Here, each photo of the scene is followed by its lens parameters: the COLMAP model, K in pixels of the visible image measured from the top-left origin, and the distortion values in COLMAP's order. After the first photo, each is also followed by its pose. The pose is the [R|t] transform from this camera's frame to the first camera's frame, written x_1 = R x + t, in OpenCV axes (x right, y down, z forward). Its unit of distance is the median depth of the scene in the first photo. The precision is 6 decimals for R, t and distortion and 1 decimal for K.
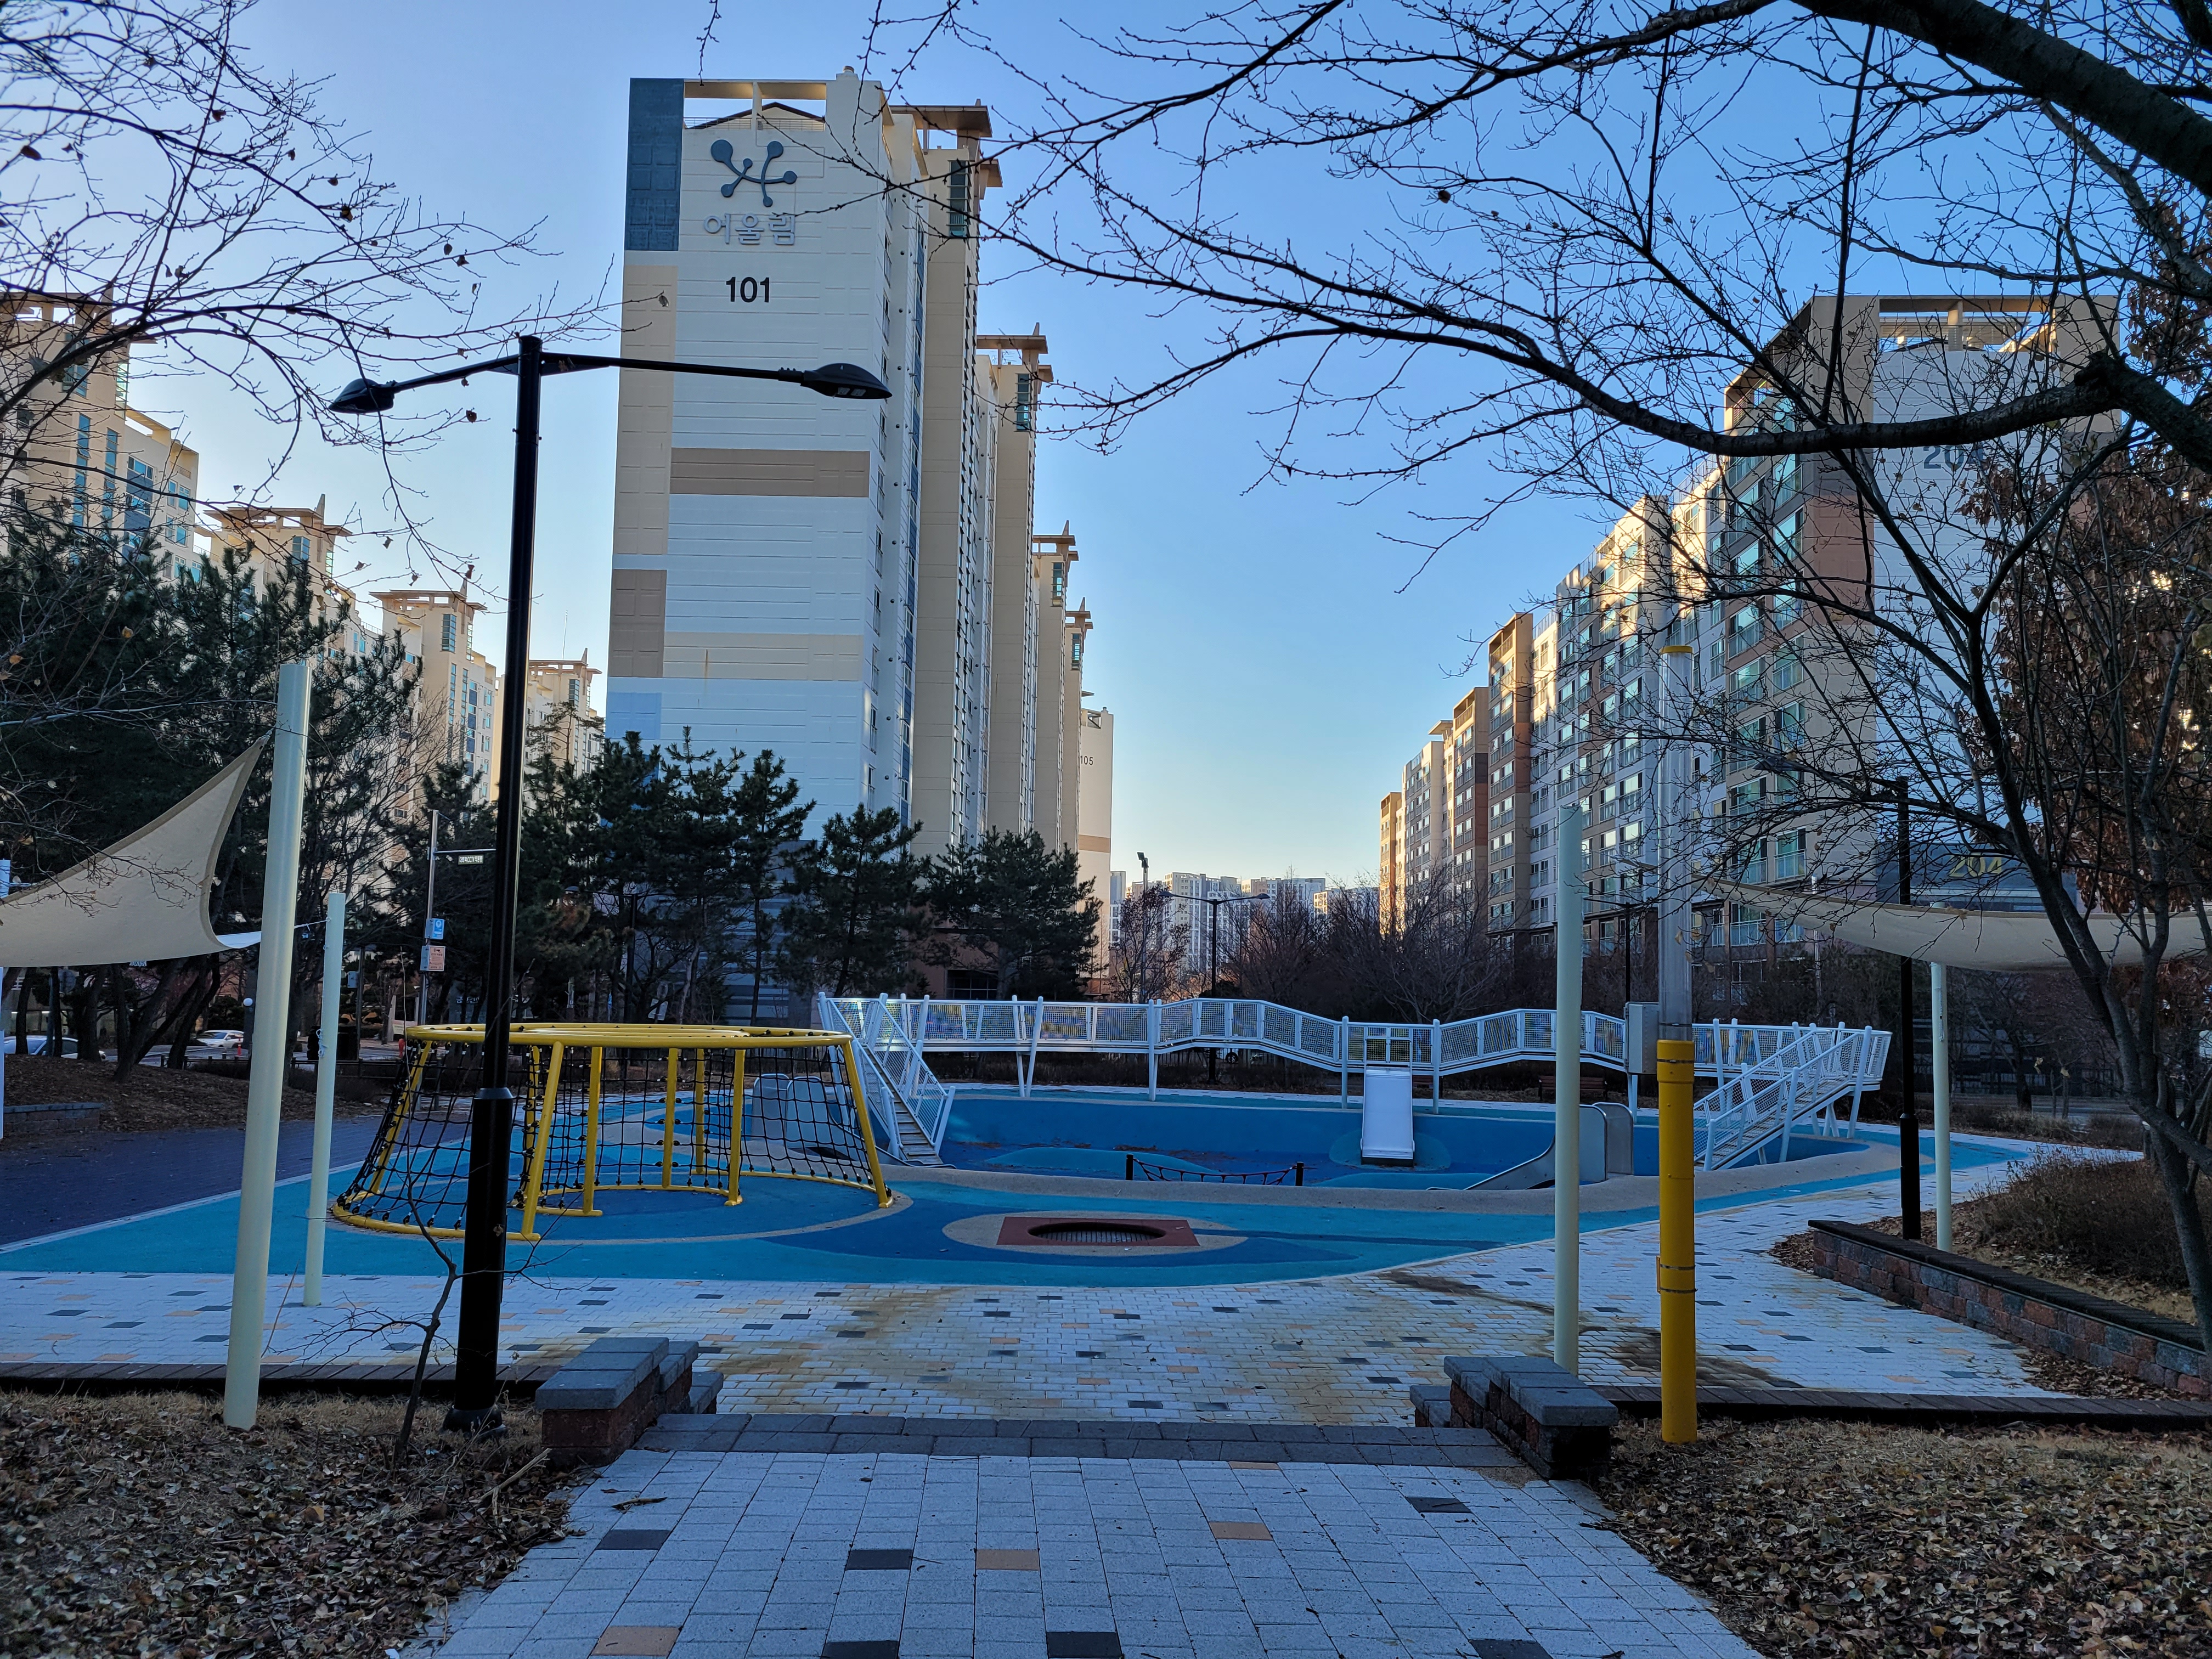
lens RADIAL K [[1696.6, 0, 1106.0], [0, 1696.6, 829.5], [0, 0, 1]] dist [0.044090, -0.001109]
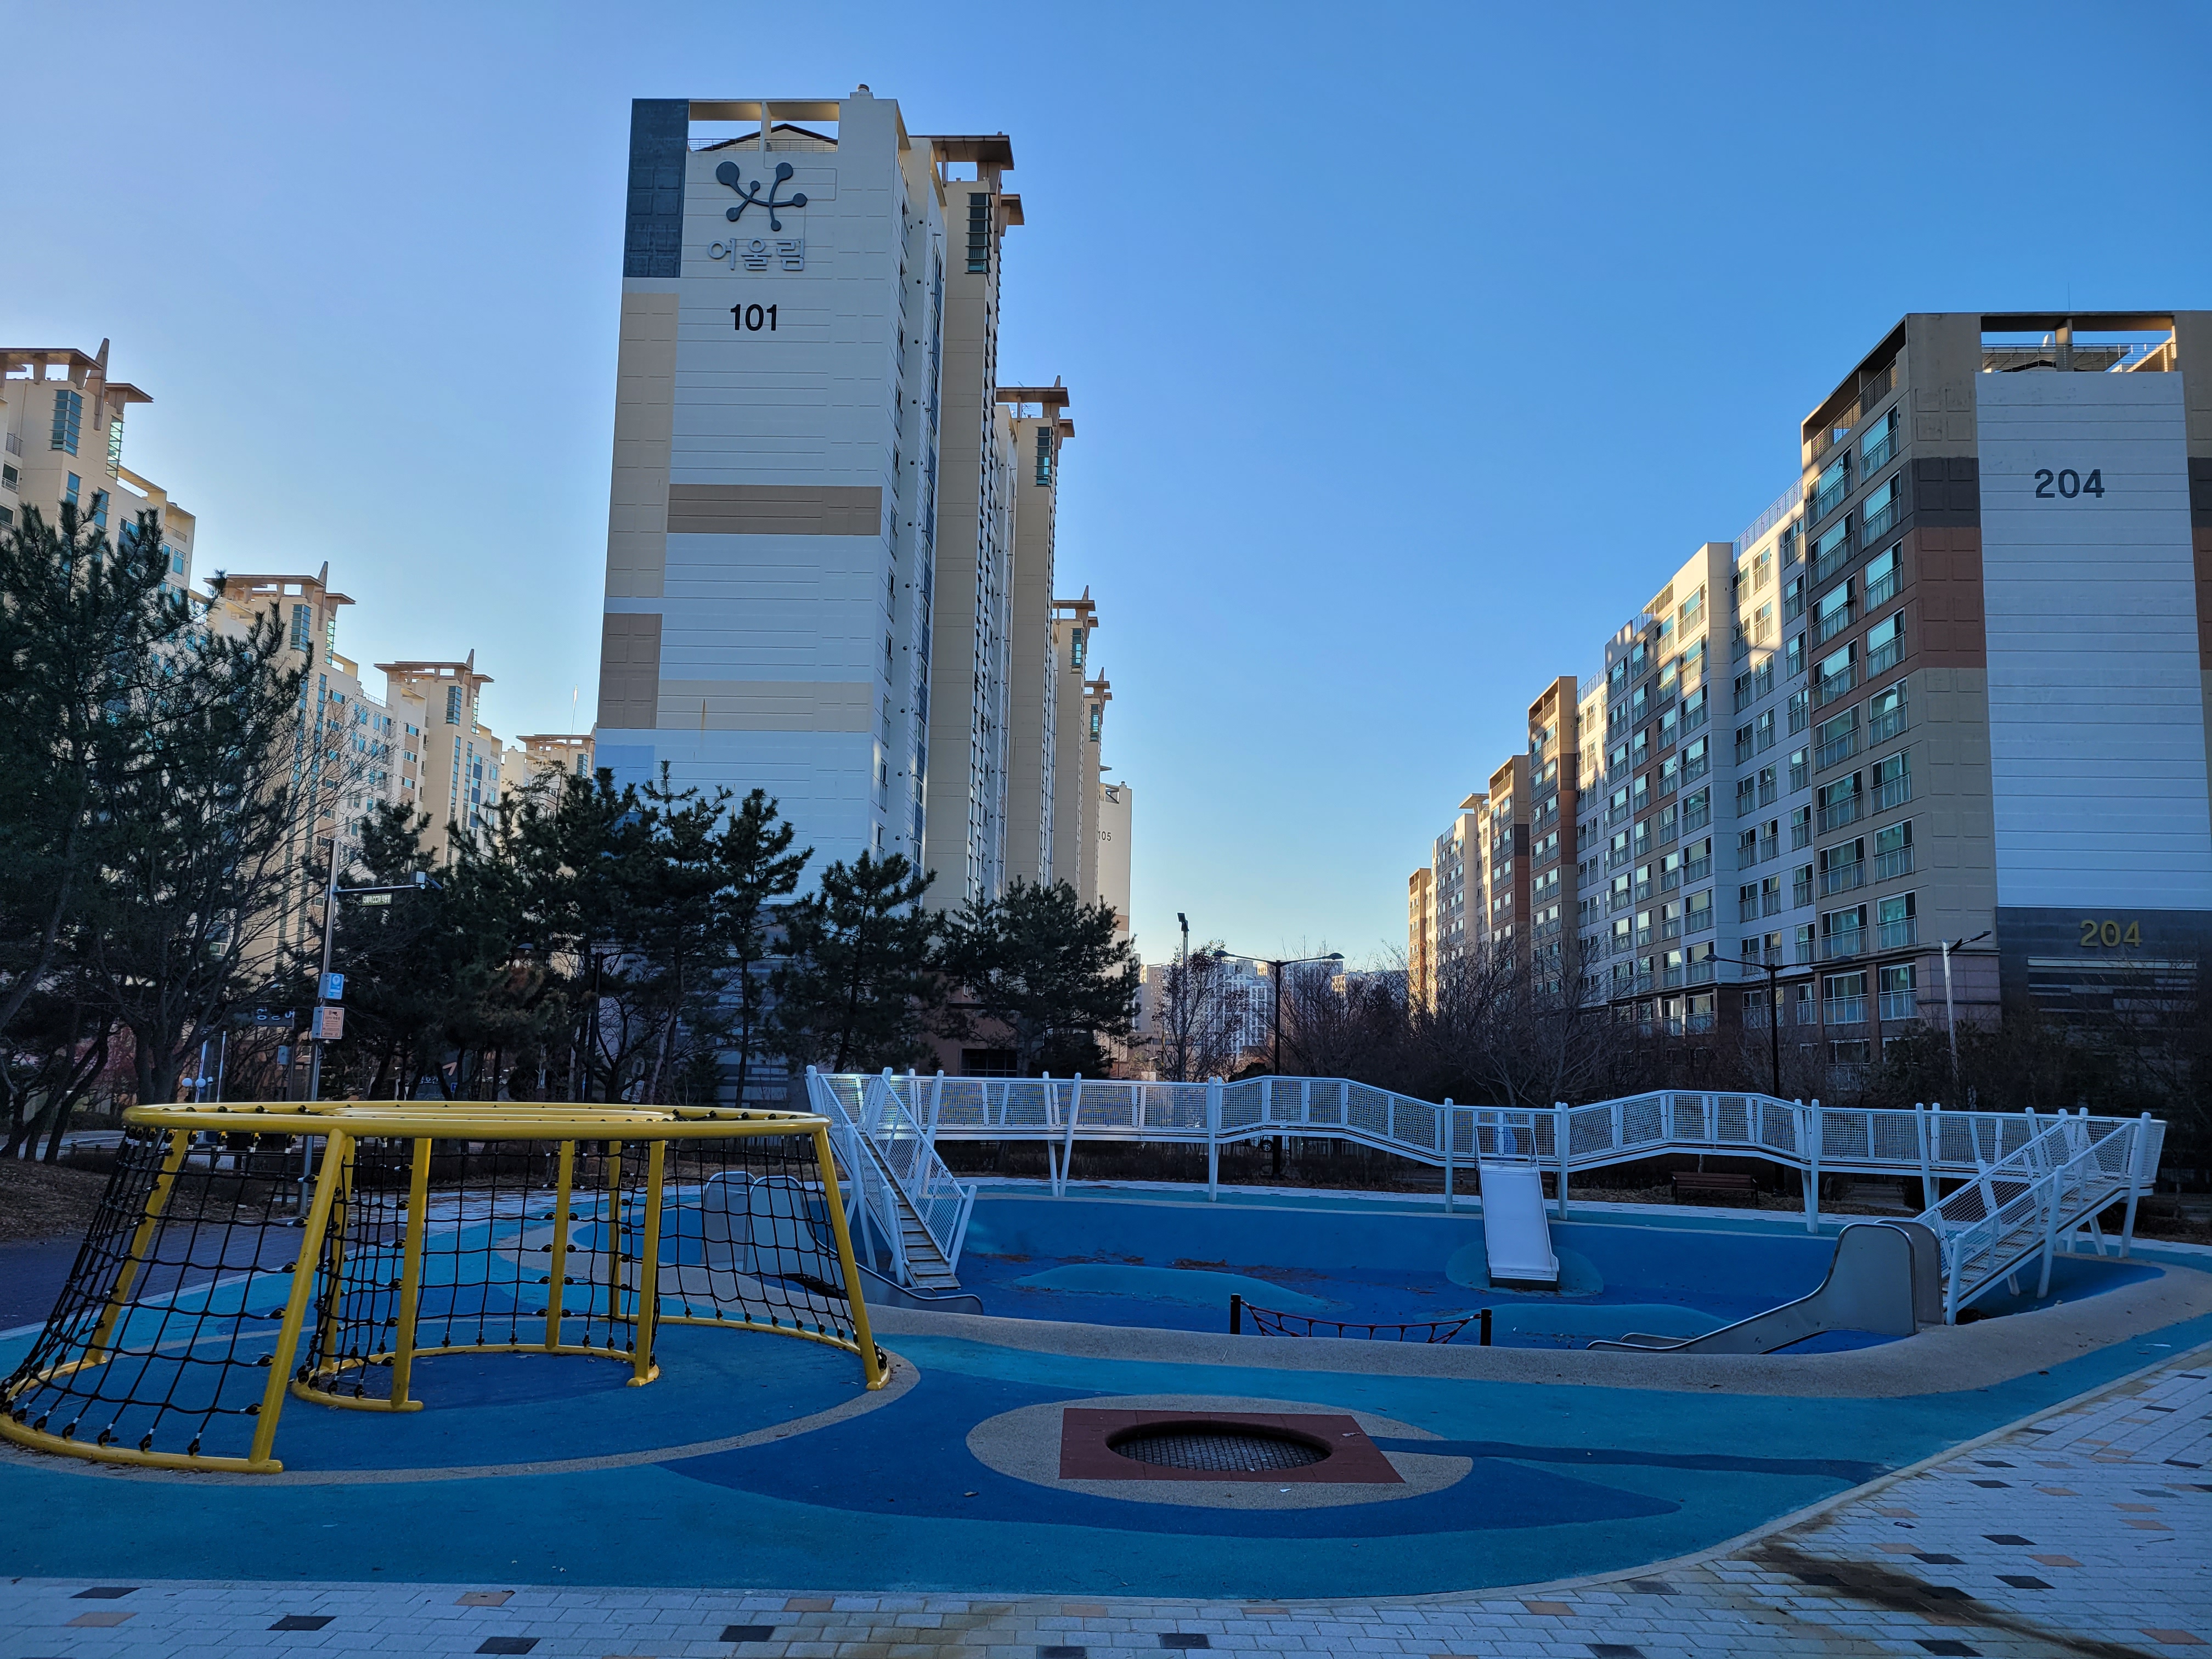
lens RADIAL K [[1696.6, 0, 1106.0], [0, 1696.6, 829.5], [0, 0, 1]] dist [0.044090, -0.001109]
pose [[0.999969, 0.001162, -0.007832, -0.009783], [-0.001545, 0.998794, -0.049079, 0.010900], [0.007766, 0.049089, 0.998764, 0.089405]]
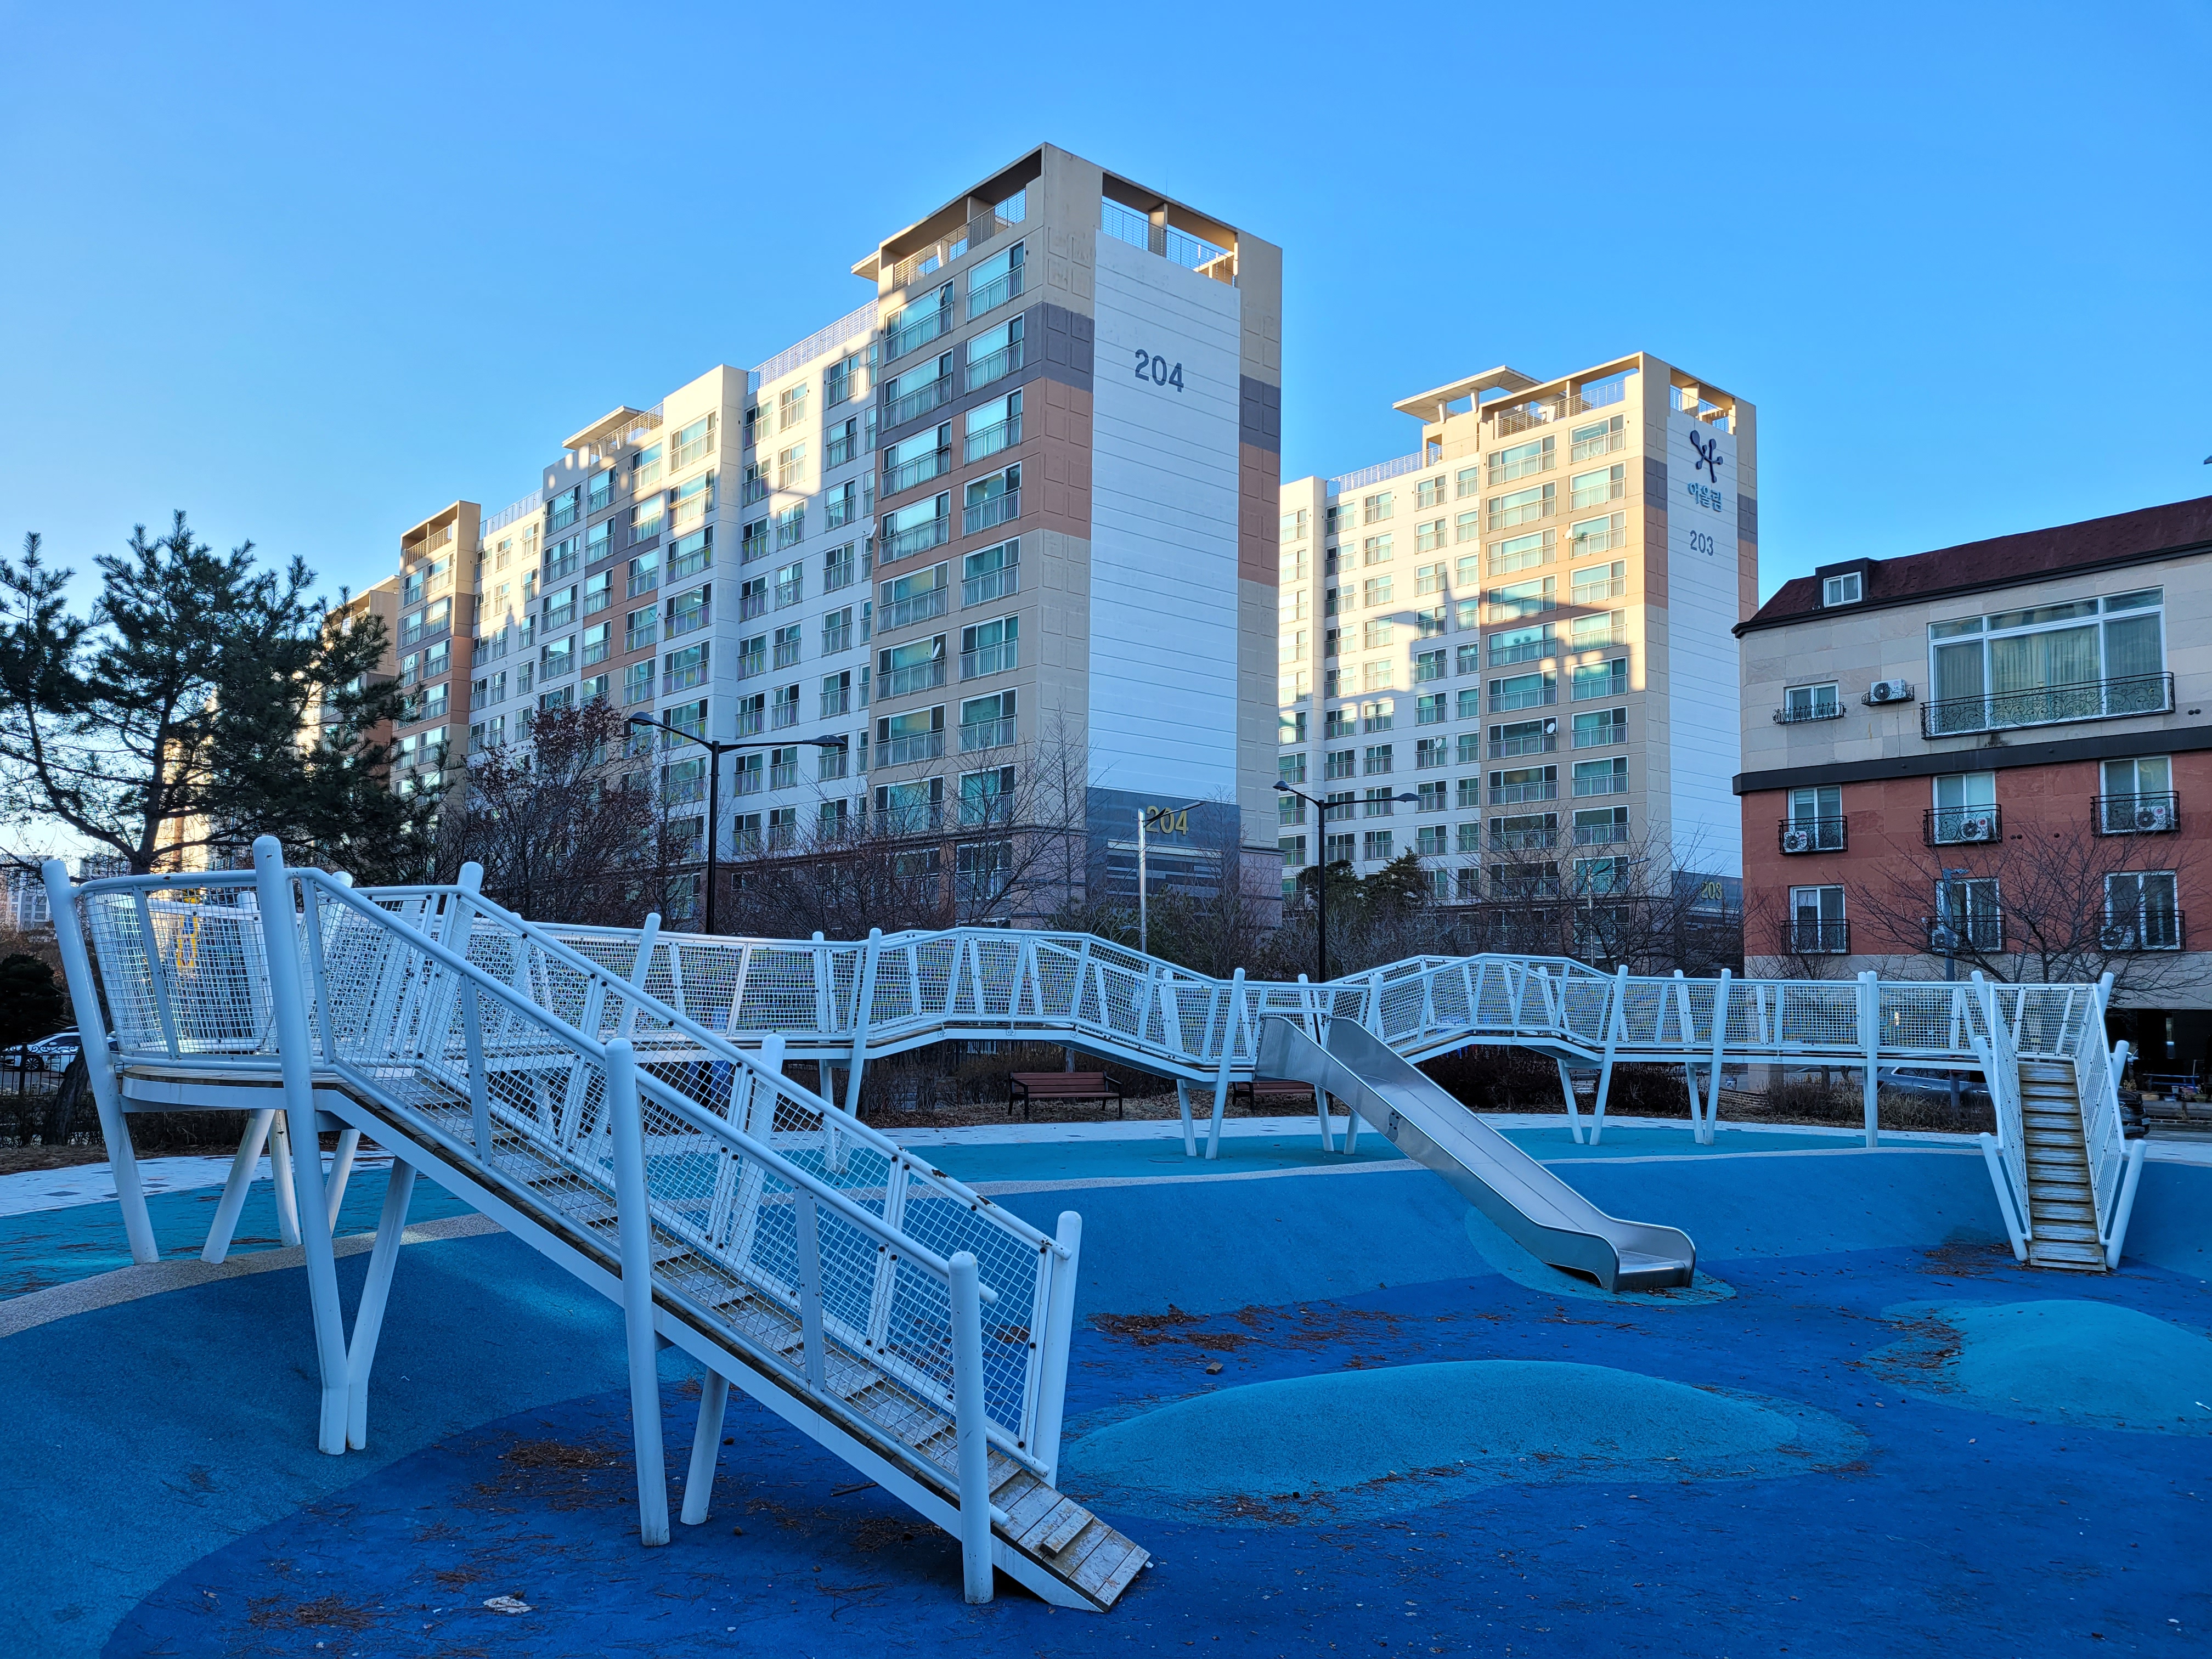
lens RADIAL K [[1699.2, 0, 1156.8], [0, 1699.2, 866.5], [0, 0, 1]] dist [0.051128, 0.000271]
pose [[0.735241, 0.042859, 0.676449, -0.104469], [-0.062028, 0.998066, 0.004183, 0.039542], [-0.674961, -0.045035, 0.736477, 0.314654]]
